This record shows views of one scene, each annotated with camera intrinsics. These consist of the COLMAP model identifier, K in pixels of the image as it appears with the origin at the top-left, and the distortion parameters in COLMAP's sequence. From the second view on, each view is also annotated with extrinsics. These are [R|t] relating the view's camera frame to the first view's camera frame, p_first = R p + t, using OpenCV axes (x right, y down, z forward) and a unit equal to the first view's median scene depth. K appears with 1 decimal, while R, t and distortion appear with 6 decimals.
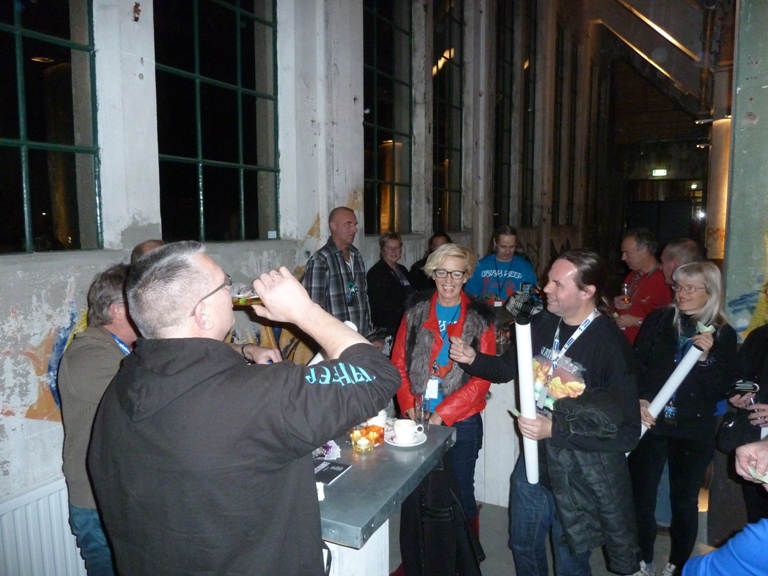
lens RADIAL K [[587.0, 0, 390.1], [0, 587.0, 284.1], [0, 0, 1]] dist [-0.020798, 0.001687]
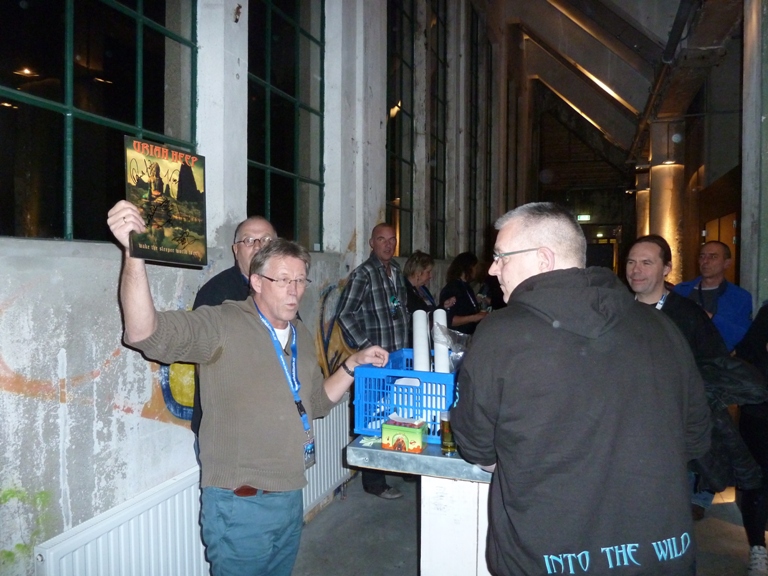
lens RADIAL K [[587.0, 0, 390.1], [0, 587.0, 284.1], [0, 0, 1]] dist [-0.020798, 0.001687]
pose [[0.988350, 0.006350, 0.152067, -0.226888], [0.005618, 0.996926, -0.078144, 0.056654], [-0.152096, 0.078088, 0.985276, -0.000821]]
